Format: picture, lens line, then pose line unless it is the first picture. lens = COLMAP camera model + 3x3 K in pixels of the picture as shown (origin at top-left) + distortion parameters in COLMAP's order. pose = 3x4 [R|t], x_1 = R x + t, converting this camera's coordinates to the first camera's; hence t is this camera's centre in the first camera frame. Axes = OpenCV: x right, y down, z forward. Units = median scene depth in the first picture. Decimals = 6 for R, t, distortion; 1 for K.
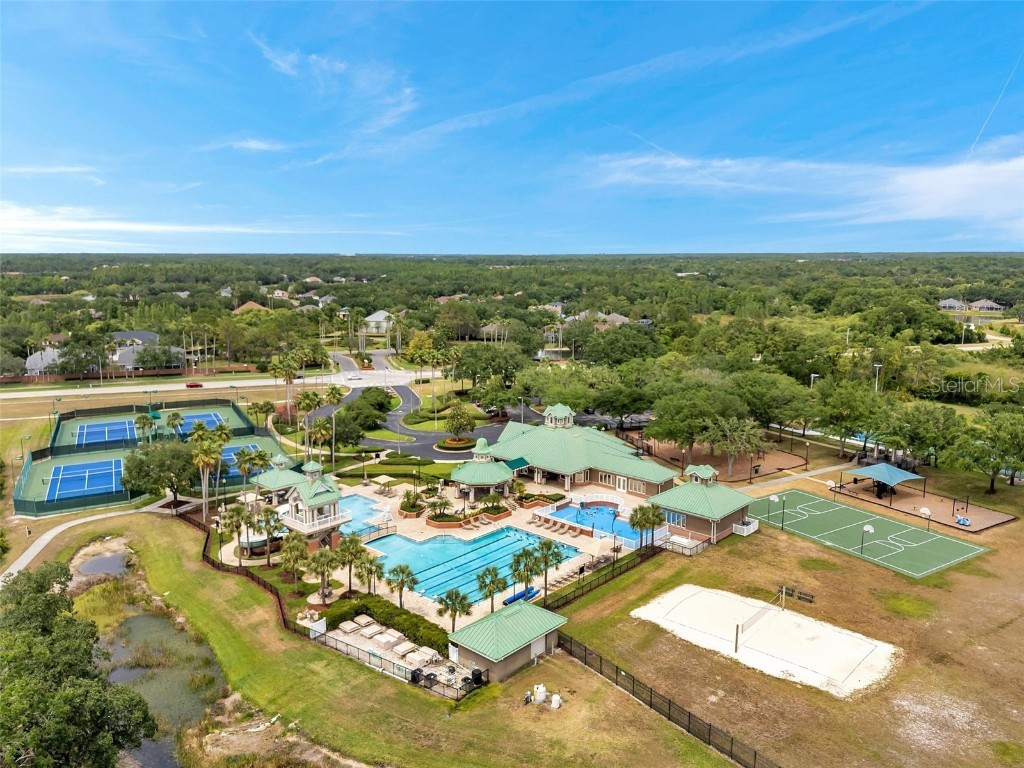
lens RADIAL K [[764.3, 0, 506.1], [0, 764.3, 382.2], [0, 0, 1]] dist [0.079696, -0.078341]
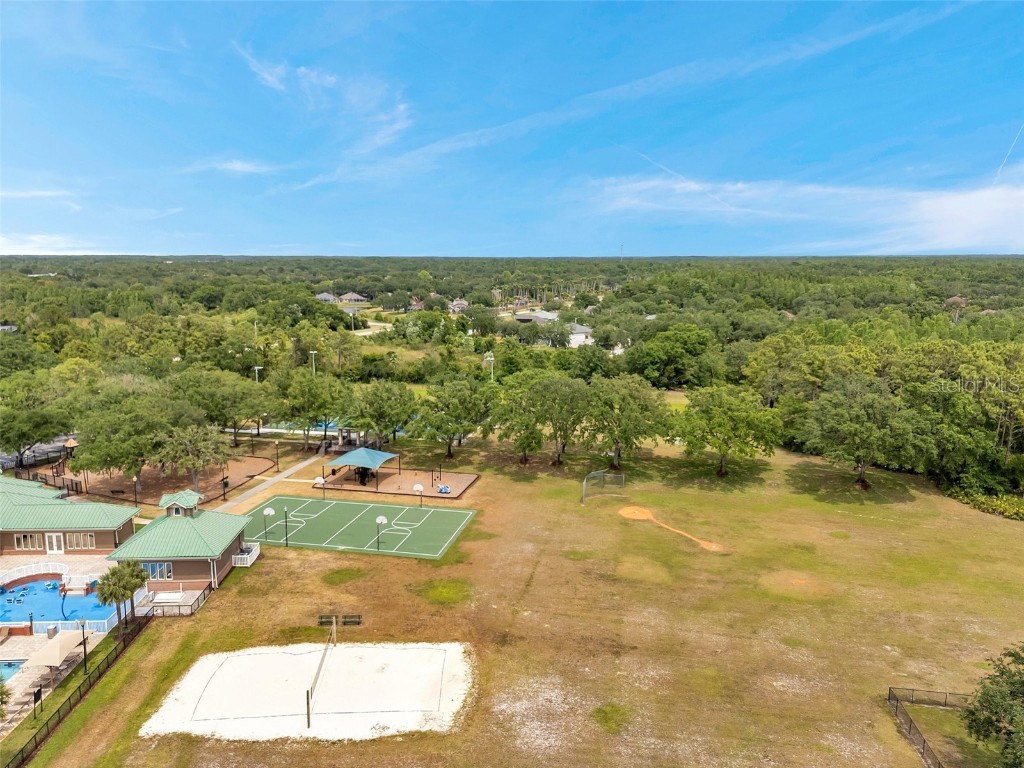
lens RADIAL K [[764.3, 0, 506.1], [0, 764.3, 382.2], [0, 0, 1]] dist [0.079696, -0.078341]
pose [[0.716046, -0.115132, 0.688493, -0.027977], [0.117693, 0.992097, 0.043498, 0.003883], [-0.688060, 0.049885, 0.723937, 0.187986]]
